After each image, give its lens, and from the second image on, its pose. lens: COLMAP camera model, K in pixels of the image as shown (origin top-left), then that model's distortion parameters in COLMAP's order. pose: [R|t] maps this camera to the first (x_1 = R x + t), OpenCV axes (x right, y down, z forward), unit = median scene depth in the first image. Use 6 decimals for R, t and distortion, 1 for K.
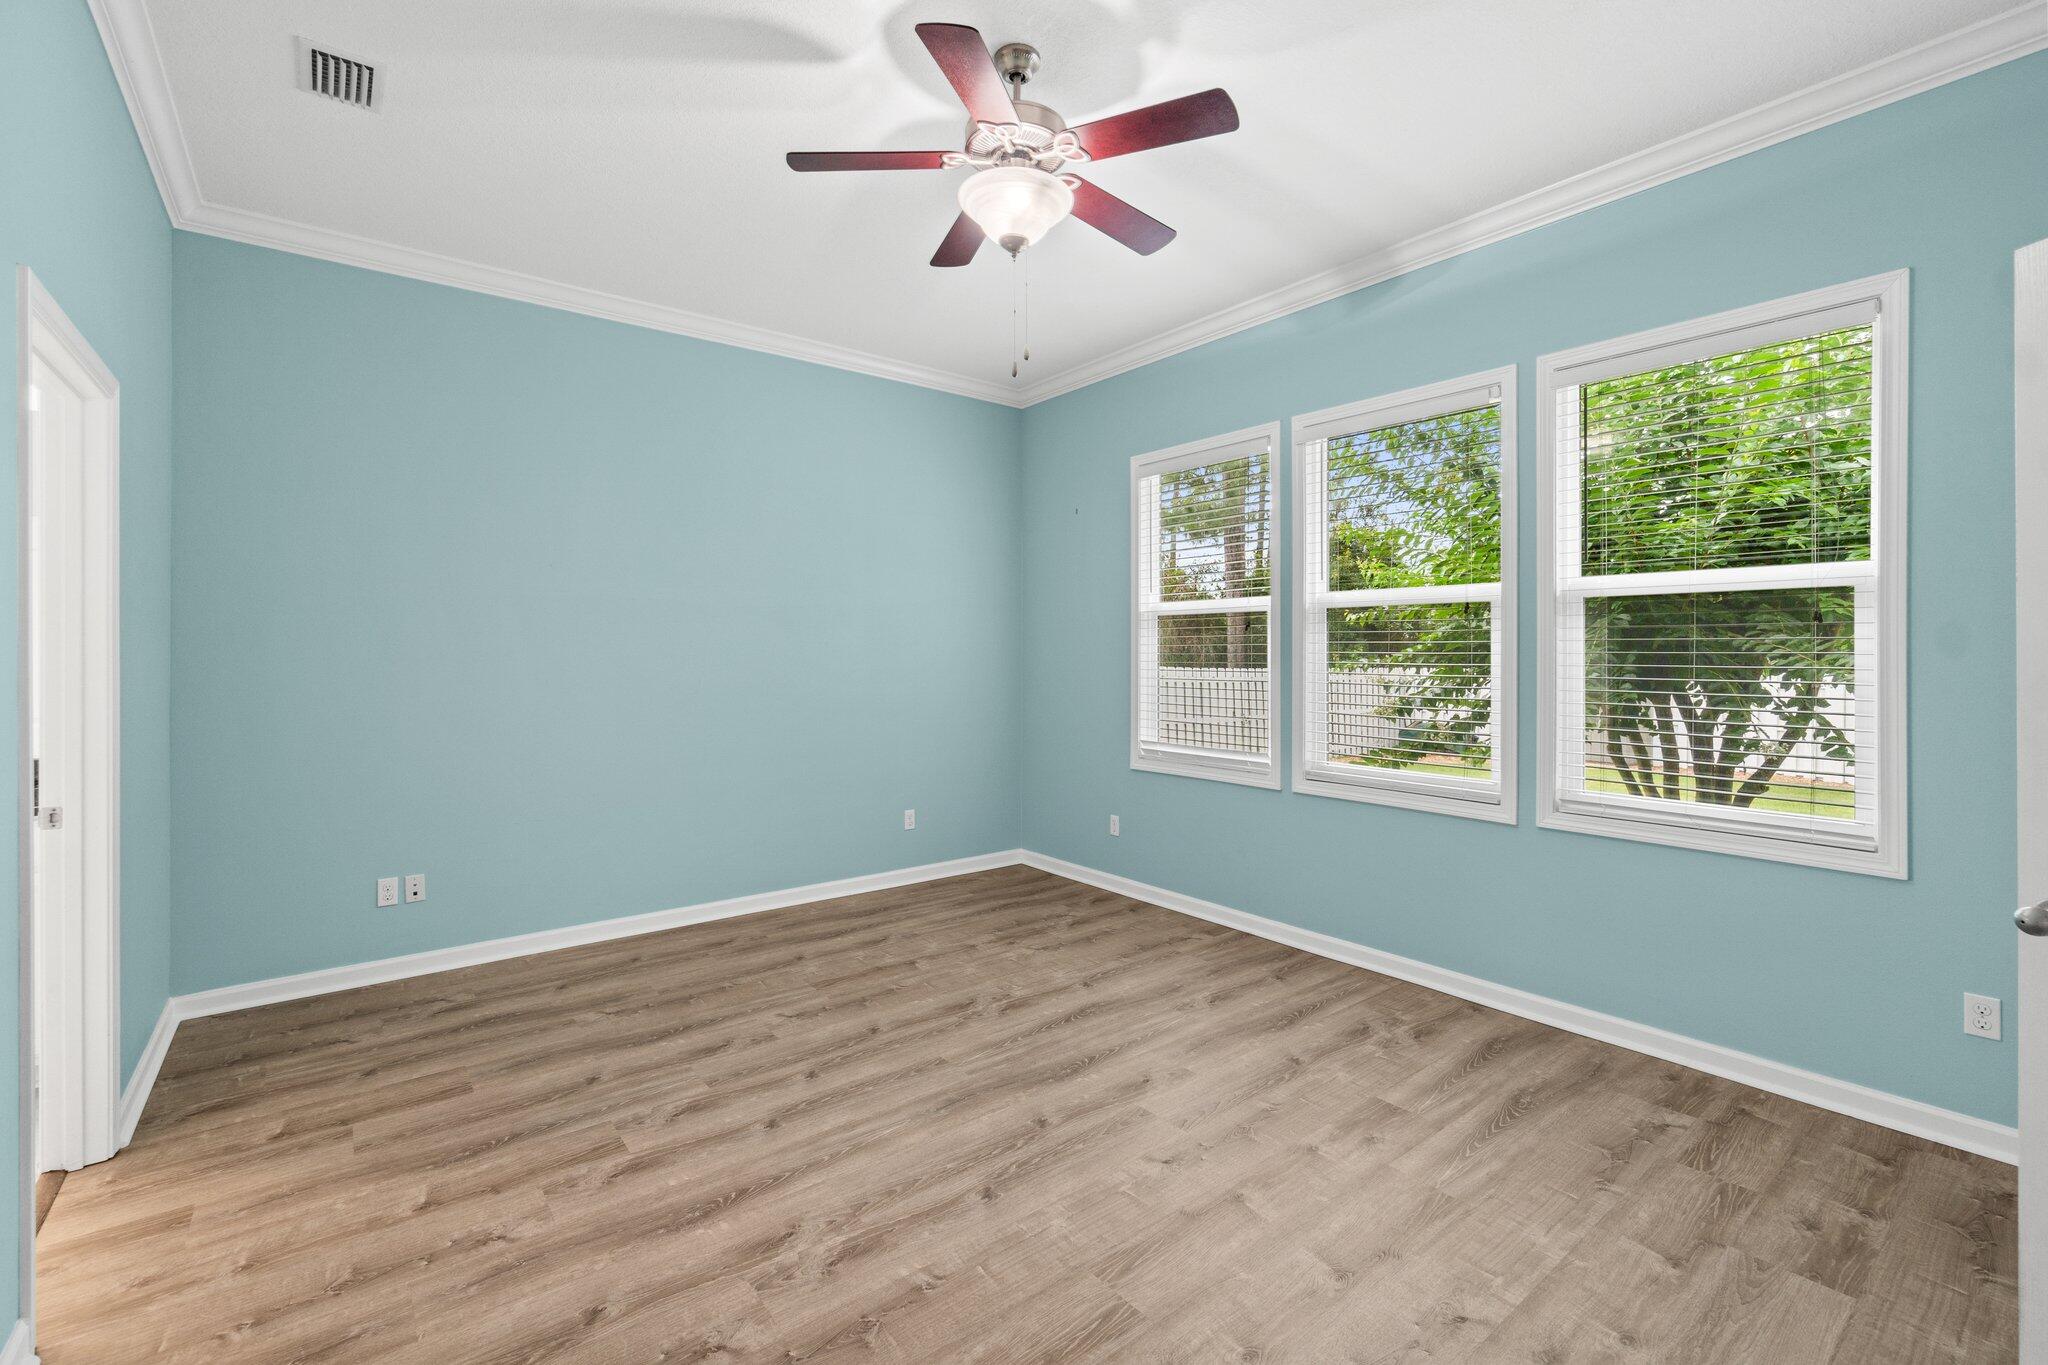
lens RADIAL K [[895.9, 0, 1025.5], [0, 895.9, 673.8], [0, 0, 1]] dist [0.000217, 0.001256]
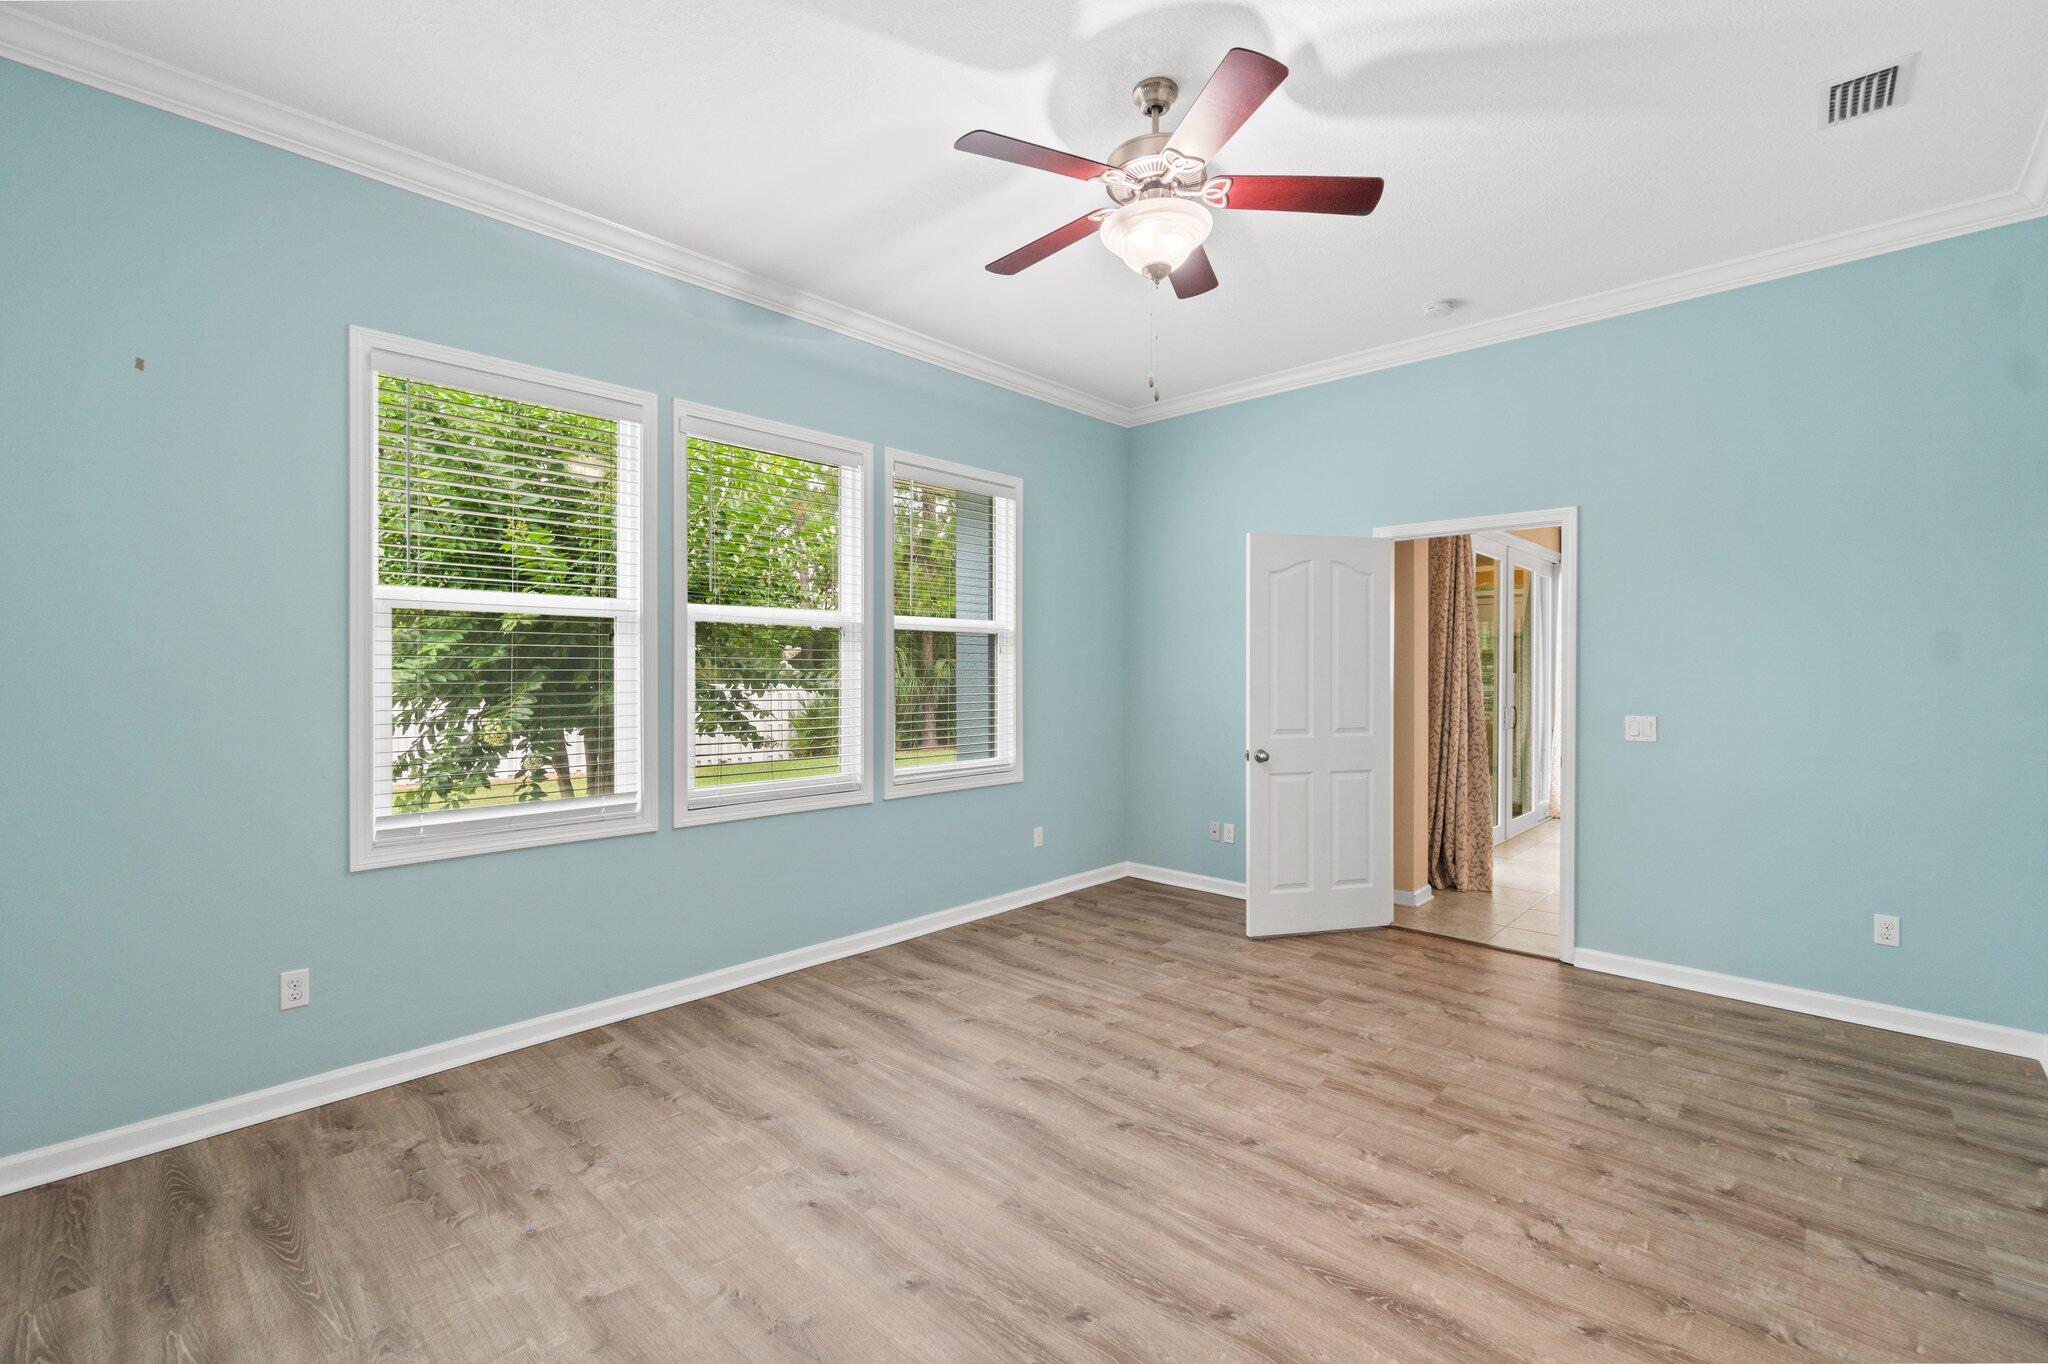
lens RADIAL K [[895.9, 0, 1025.5], [0, 895.9, 673.3], [0, 0, 1]] dist [0.000217, 0.001256]
pose [[-0.164398, -0.003460, 0.986388, -0.795322], [0.020594, 0.999764, 0.006940, -0.021744], [-0.986179, 0.021455, -0.164288, 1.035538]]
